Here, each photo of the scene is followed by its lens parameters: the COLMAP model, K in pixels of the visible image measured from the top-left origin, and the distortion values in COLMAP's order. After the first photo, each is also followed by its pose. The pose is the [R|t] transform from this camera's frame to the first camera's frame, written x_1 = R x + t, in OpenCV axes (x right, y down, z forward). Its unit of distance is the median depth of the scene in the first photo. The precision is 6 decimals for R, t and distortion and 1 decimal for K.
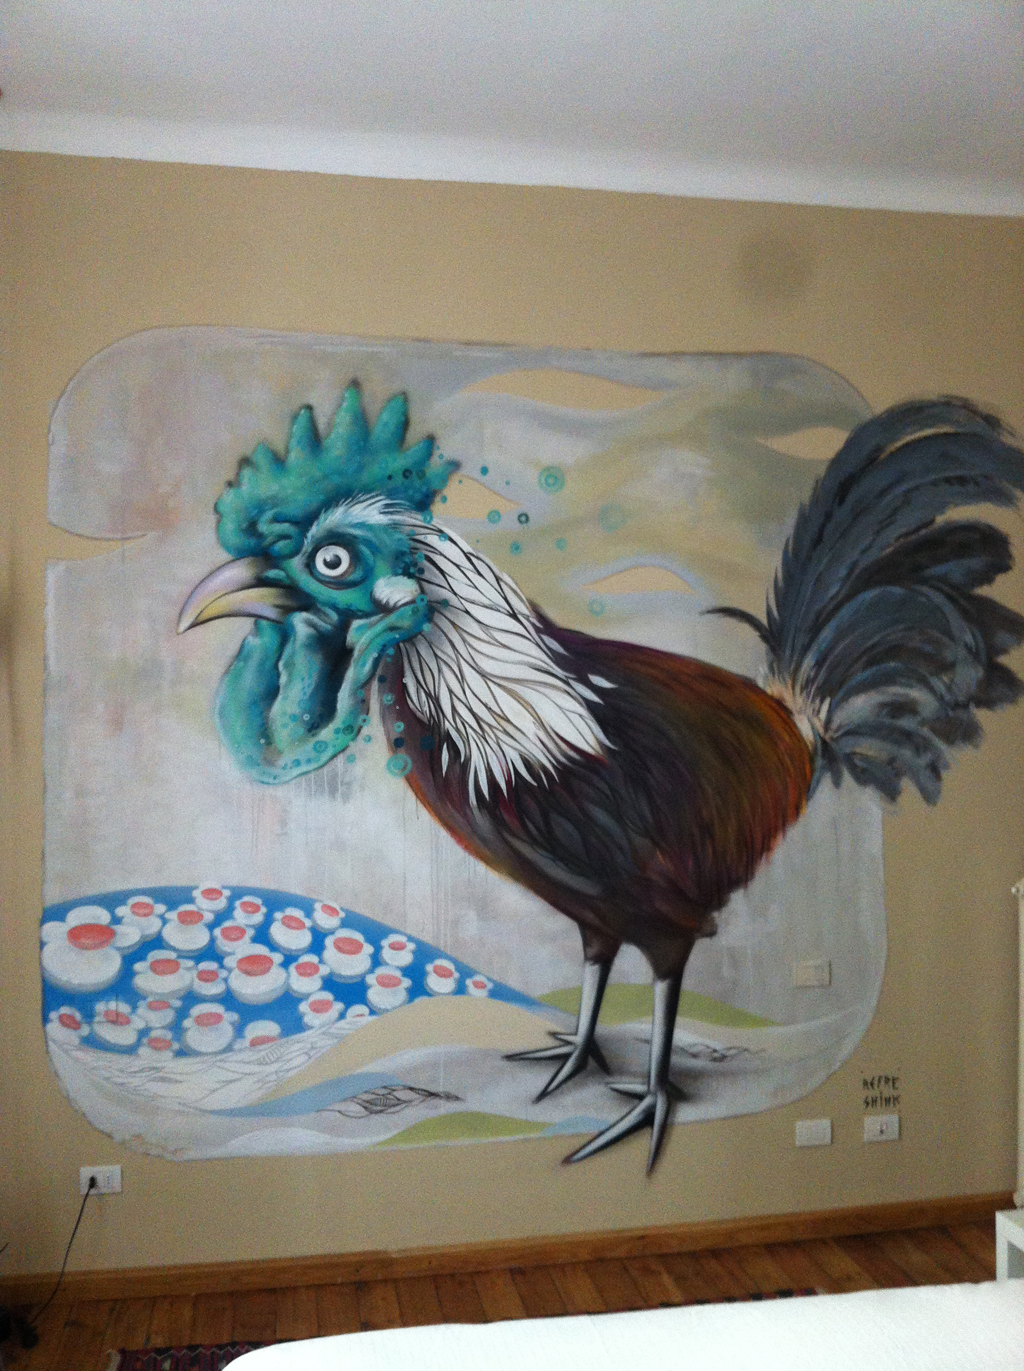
lens RADIAL K [[1686.3, 0, 512.0], [0, 1686.3, 685.5], [0, 0, 1]] dist [0.105838, -0.012750]
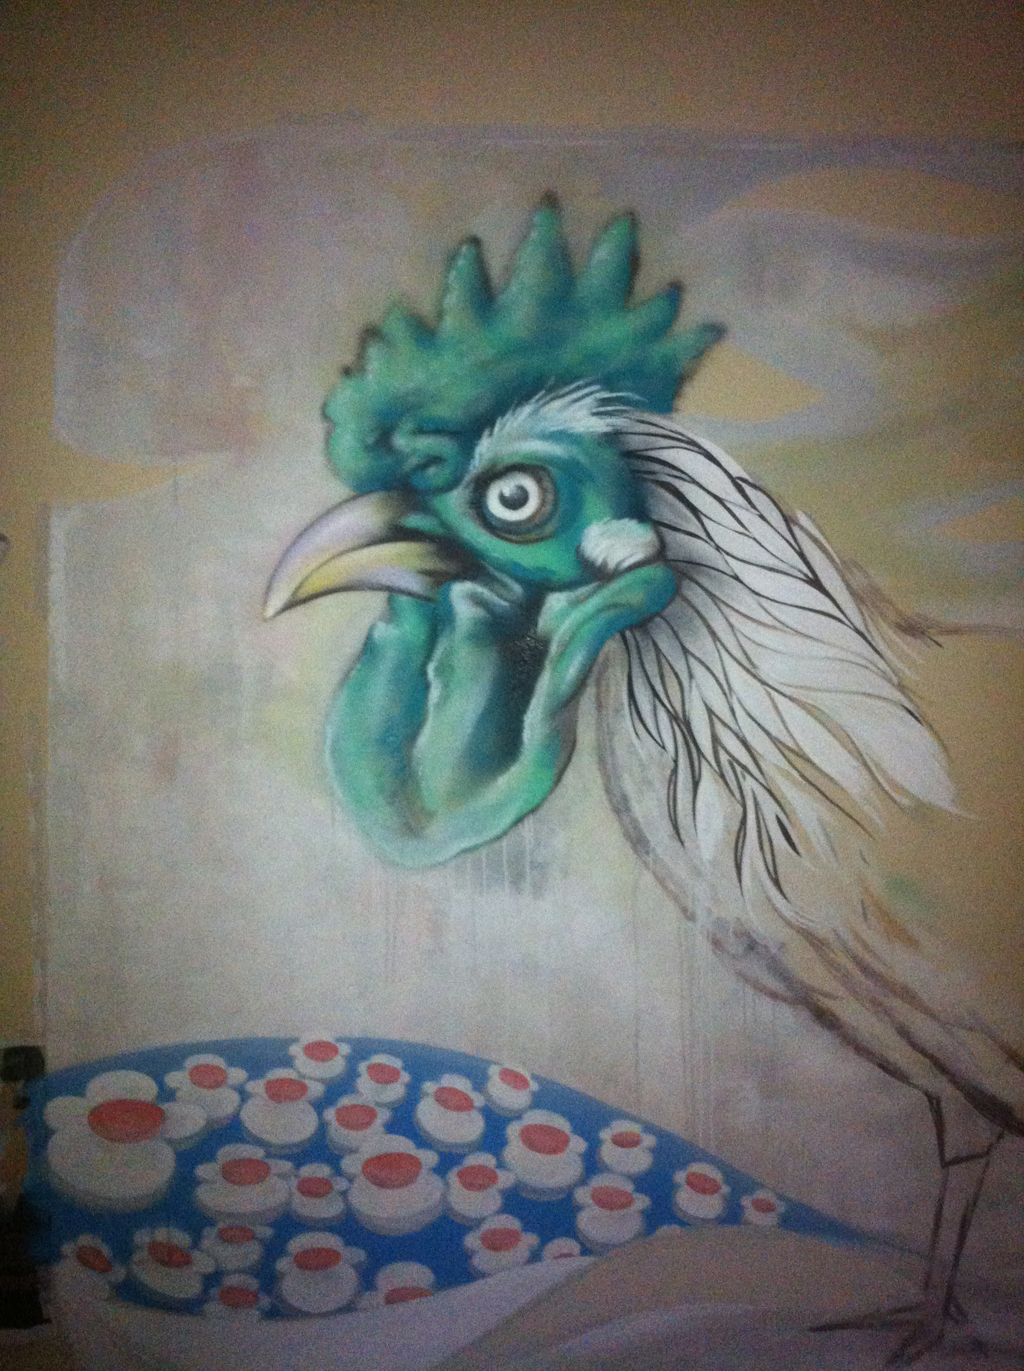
lens RADIAL K [[1686.3, 0, 512.0], [0, 1686.3, 685.5], [0, 0, 1]] dist [0.105838, -0.012750]
pose [[0.993966, -0.001031, -0.109683, -0.041526], [0.006719, 0.998650, 0.051500, -0.037870], [0.109482, -0.051926, 0.992632, 0.403942]]
